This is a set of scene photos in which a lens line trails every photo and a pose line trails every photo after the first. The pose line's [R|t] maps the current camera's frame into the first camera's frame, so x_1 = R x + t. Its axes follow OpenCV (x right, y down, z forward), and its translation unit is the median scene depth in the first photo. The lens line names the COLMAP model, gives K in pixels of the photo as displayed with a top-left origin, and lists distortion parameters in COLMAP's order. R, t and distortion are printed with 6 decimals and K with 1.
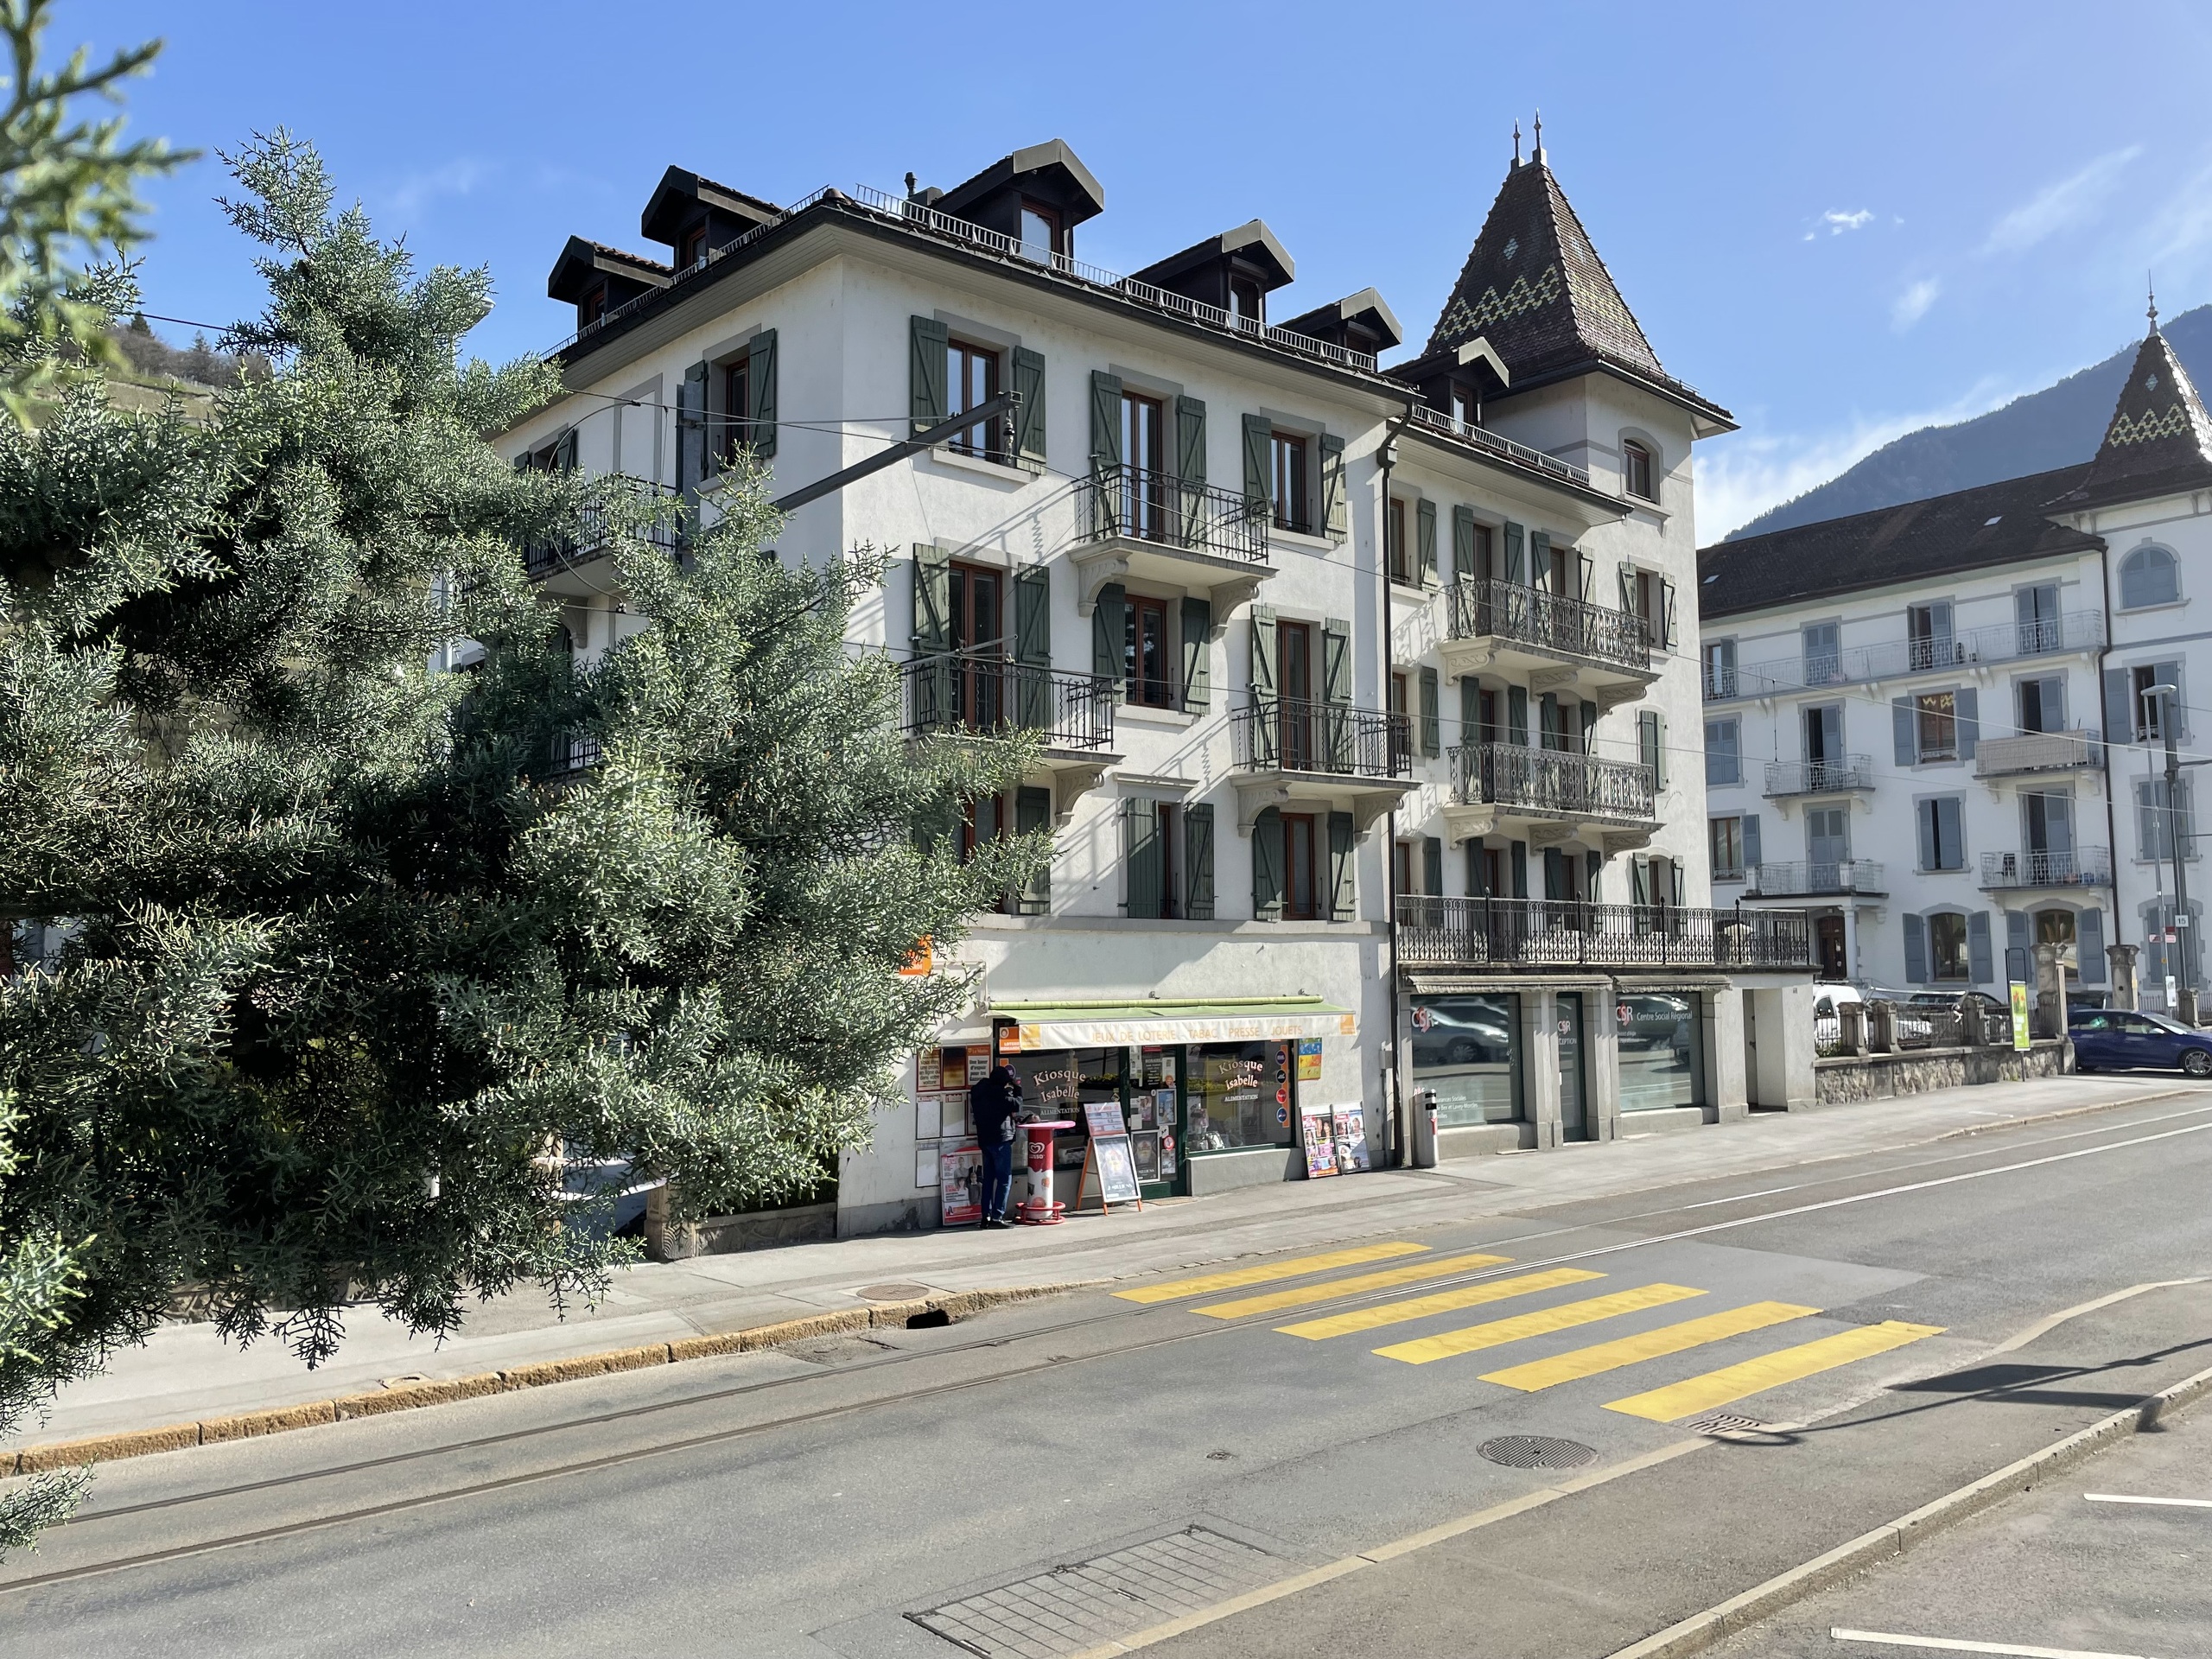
lens RADIAL K [[1639.3, 0, 1106.6], [0, 1639.3, 835.0], [0, 0, 1]] dist [0.006067, -0.000553]
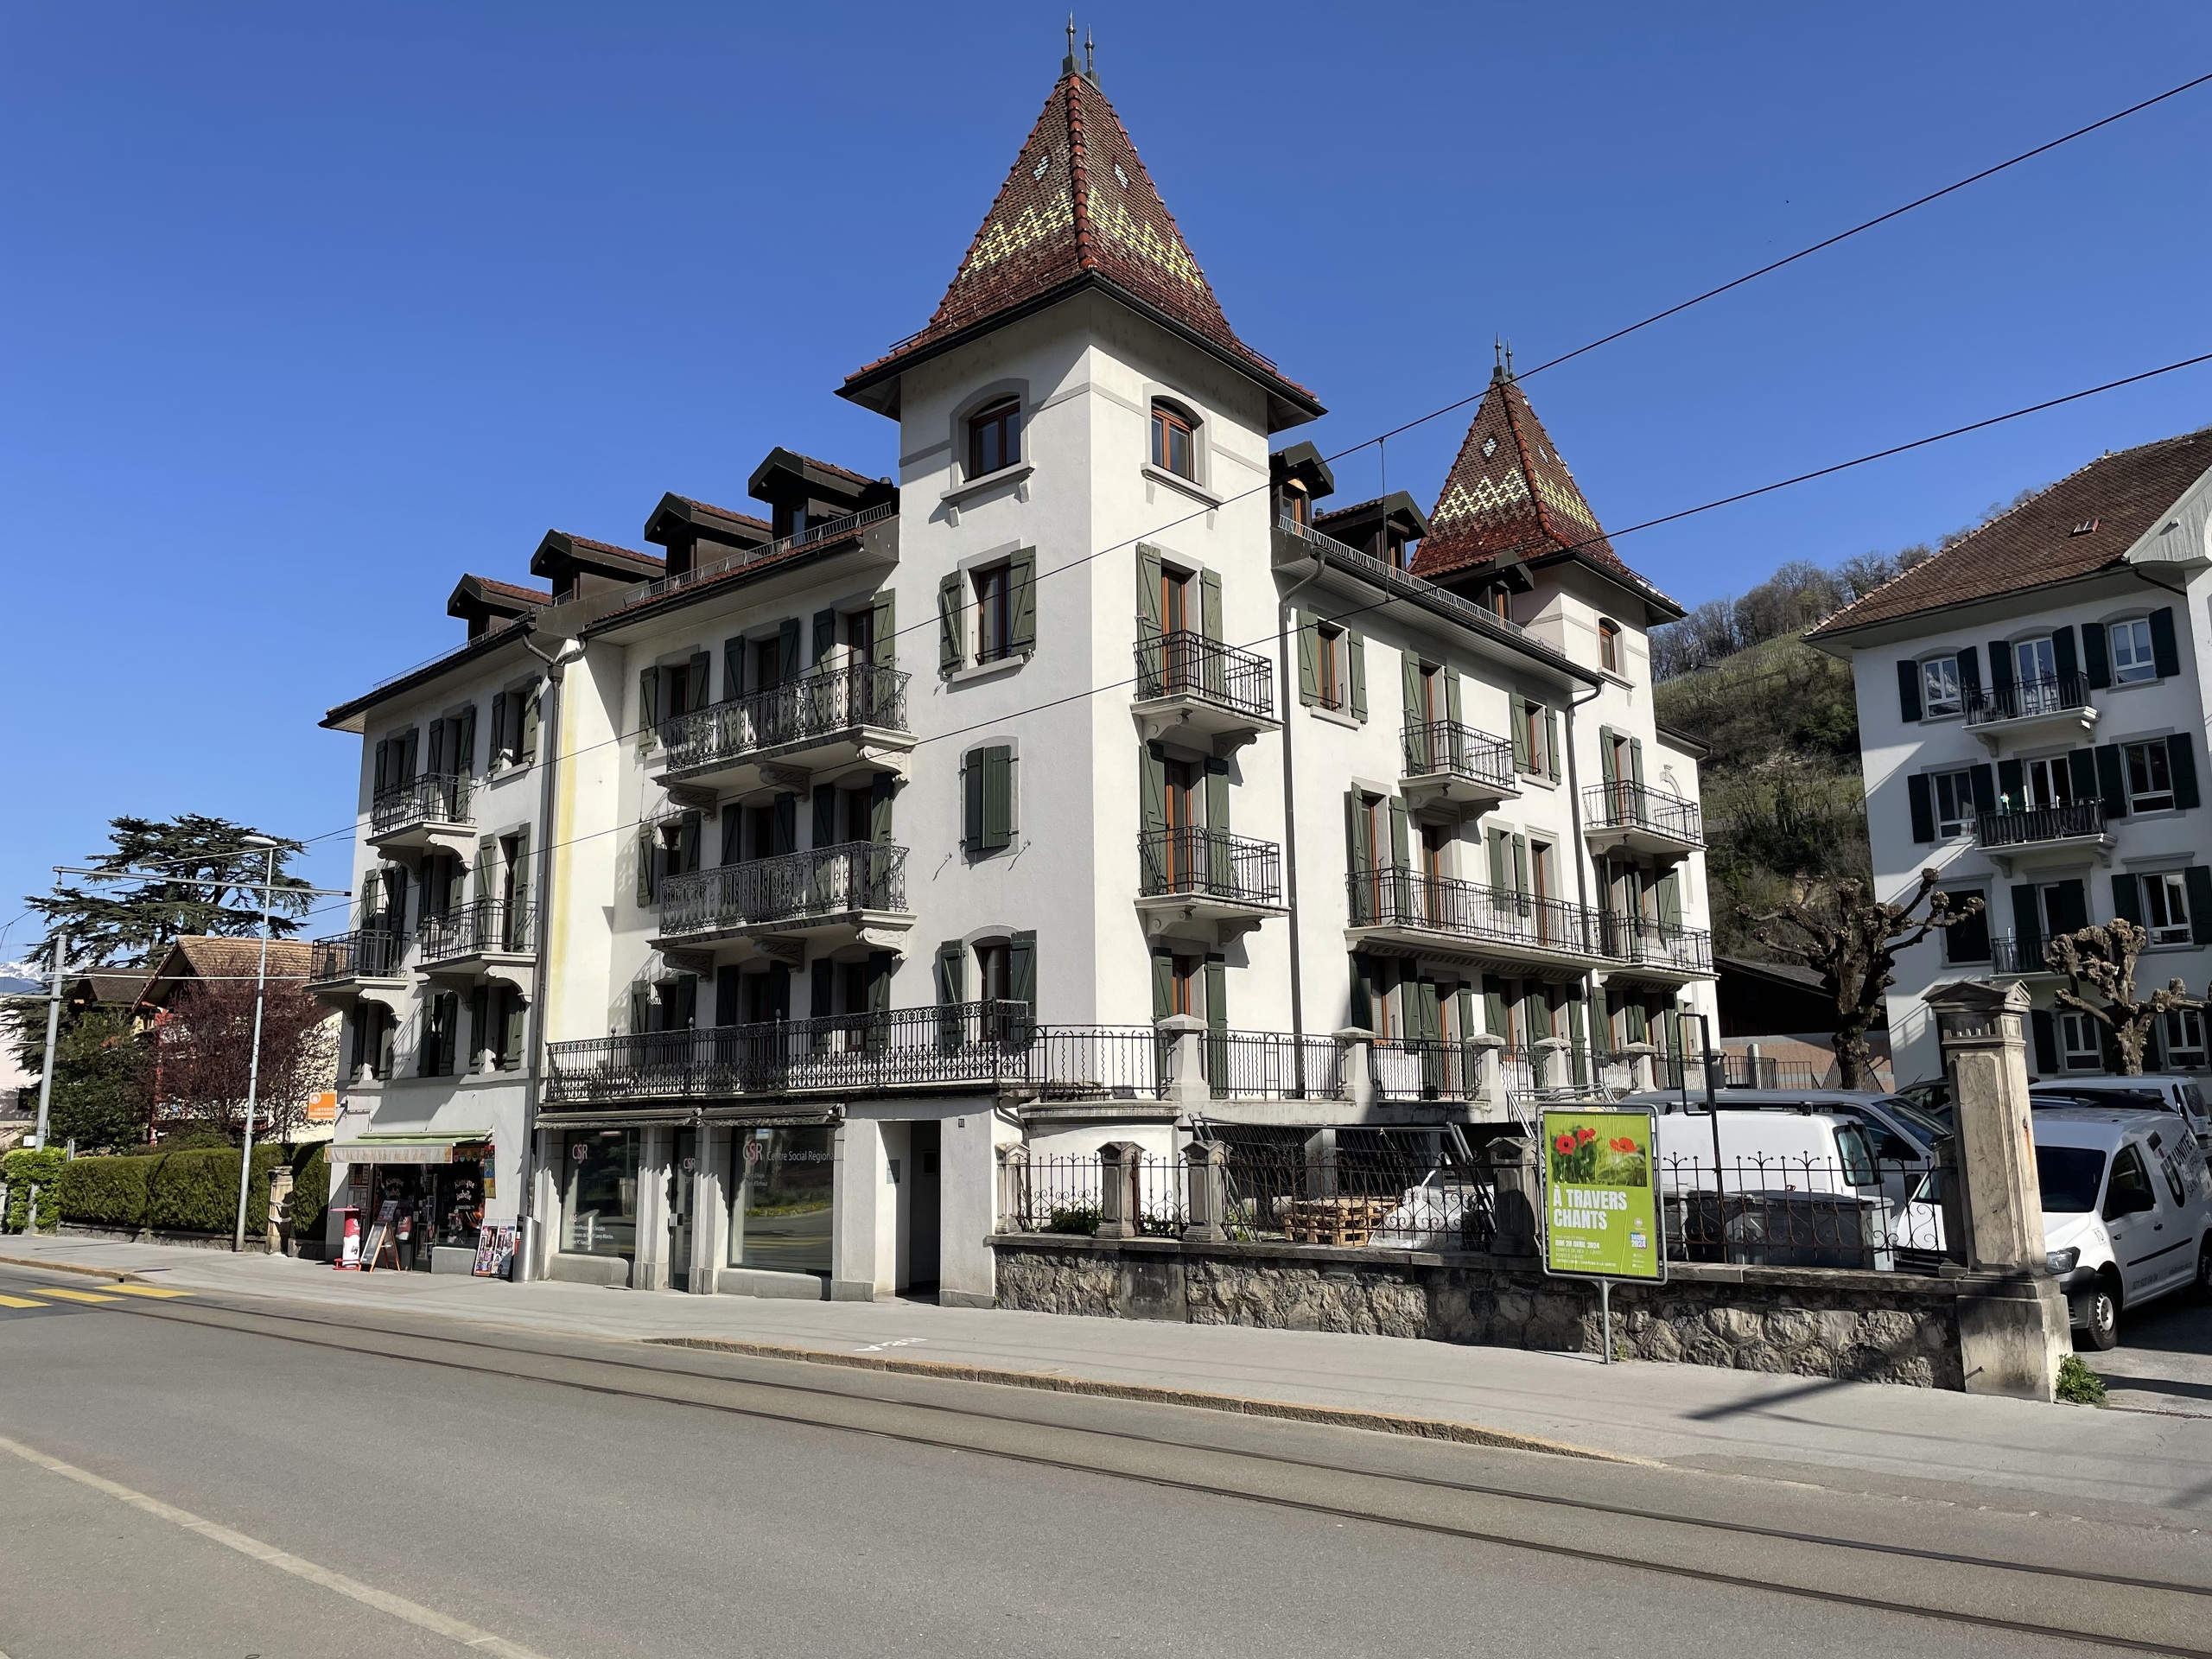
lens RADIAL K [[1639.3, 0, 1107.3], [0, 1639.3, 824.3], [0, 0, 1]] dist [0.006067, -0.000553]
pose [[0.127565, -0.171564, -0.976879, 1.358053], [0.103210, 0.981875, -0.158964, 0.107470], [0.986446, -0.080546, 0.142960, 1.201084]]
